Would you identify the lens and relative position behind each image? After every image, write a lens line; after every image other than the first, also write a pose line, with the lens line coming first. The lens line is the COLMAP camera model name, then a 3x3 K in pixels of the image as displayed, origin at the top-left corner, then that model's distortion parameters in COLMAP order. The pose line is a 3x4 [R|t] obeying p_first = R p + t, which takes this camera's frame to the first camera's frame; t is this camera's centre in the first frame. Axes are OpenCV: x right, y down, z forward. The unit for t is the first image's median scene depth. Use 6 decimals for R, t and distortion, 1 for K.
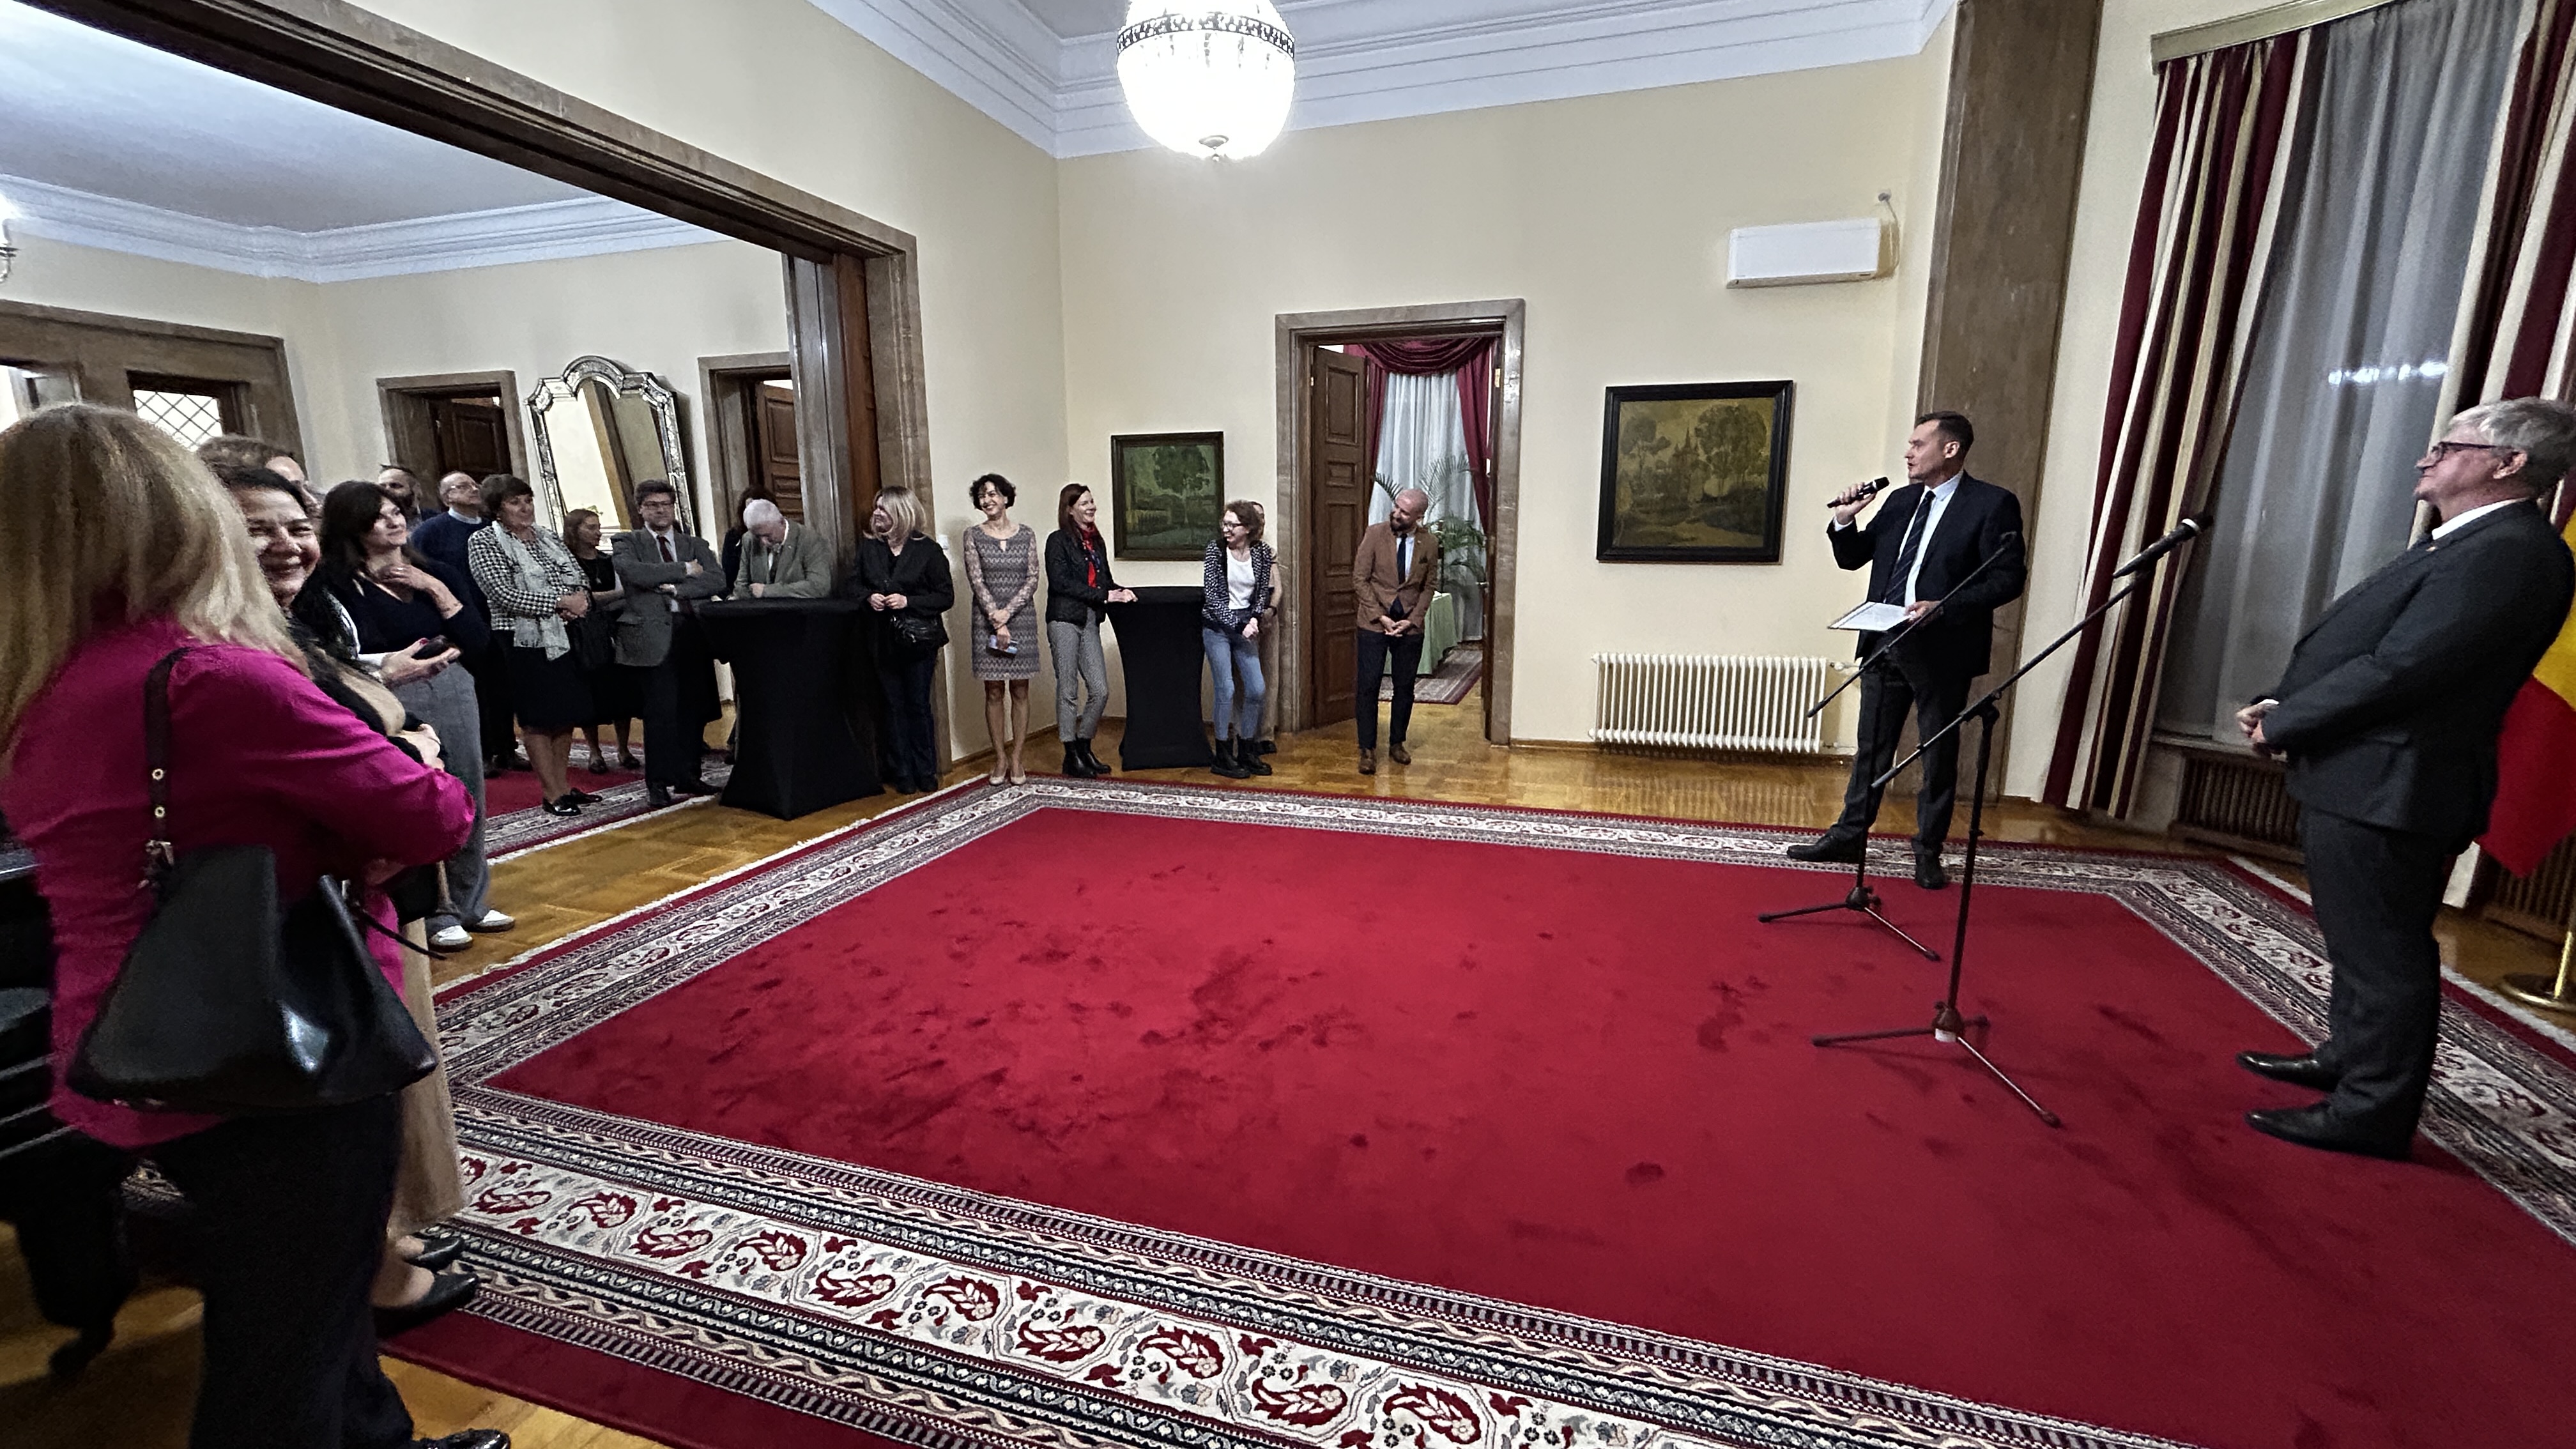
lens RADIAL K [[1033.4, 0, 1294.3], [0, 1033.4, 729.5], [0, 0, 1]] dist [-0.003323, 0.000536]
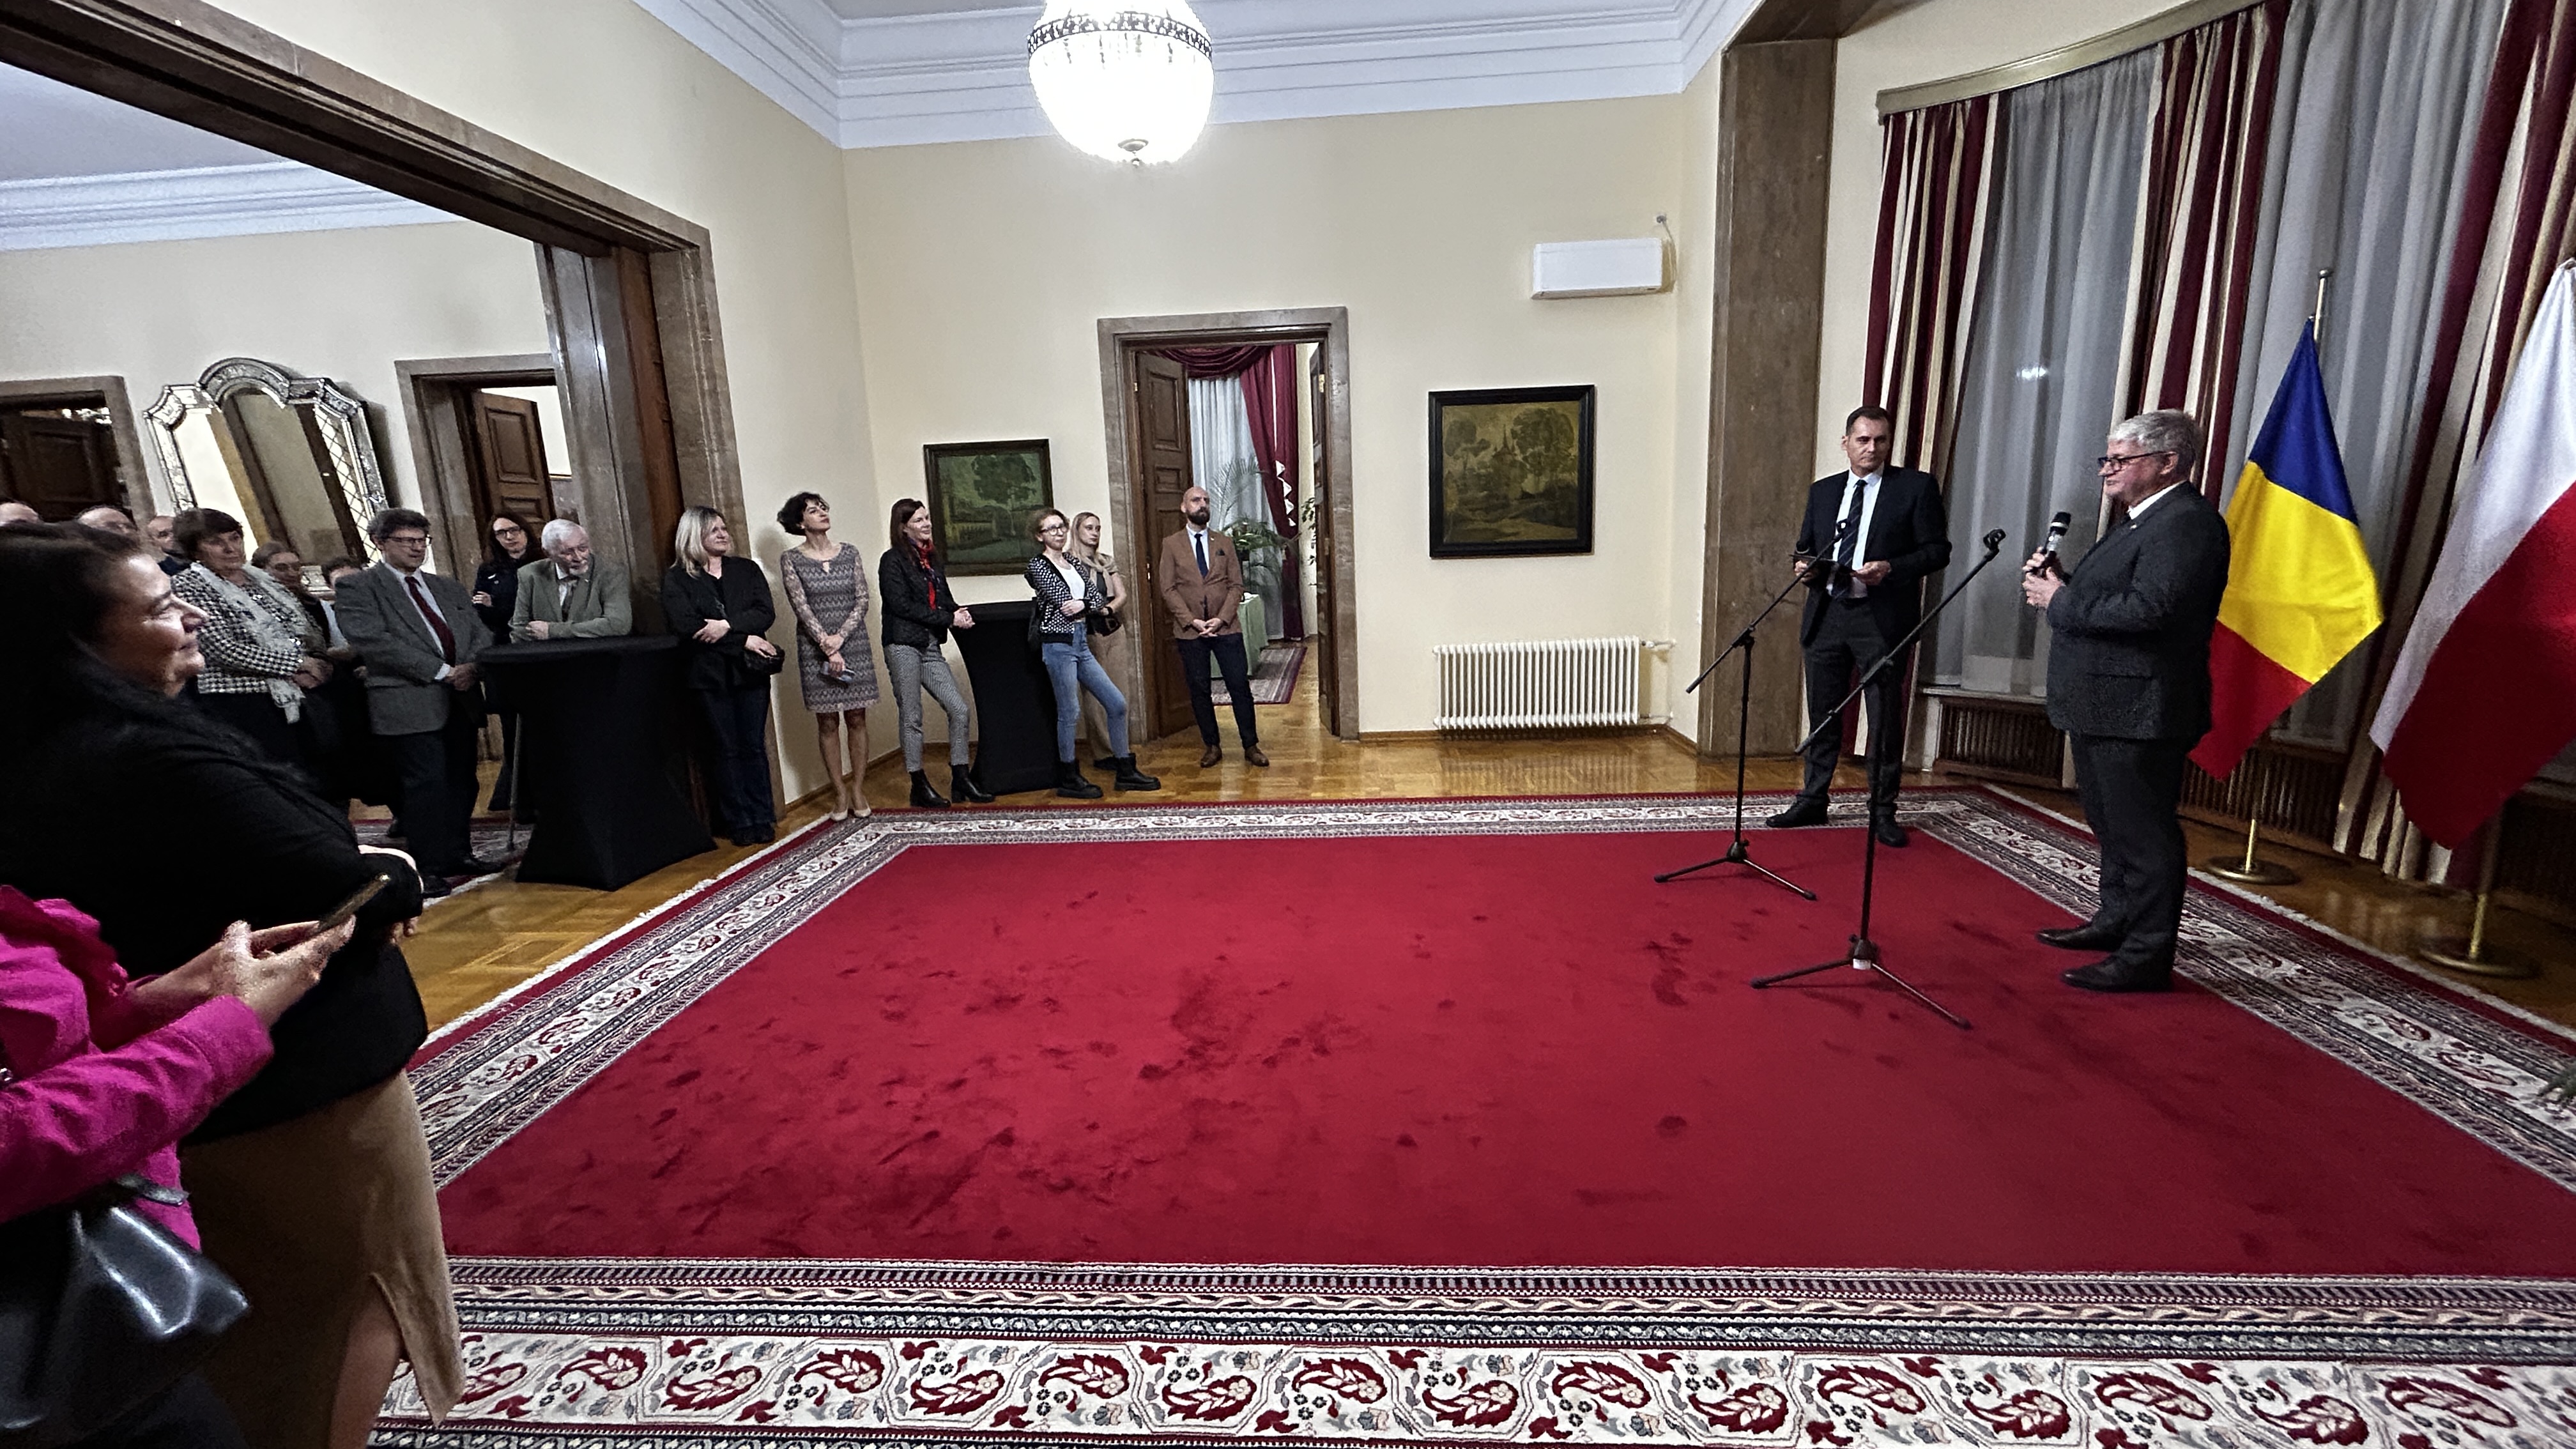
lens RADIAL K [[1033.4, 0, 1292.4], [0, 1033.4, 728.0], [0, 0, 1]] dist [-0.003323, 0.000536]
pose [[0.971239, -0.077538, 0.225127, -0.133462], [0.078176, 0.996921, 0.006093, -0.011538], [-0.224906, 0.011682, 0.974310, 0.017658]]
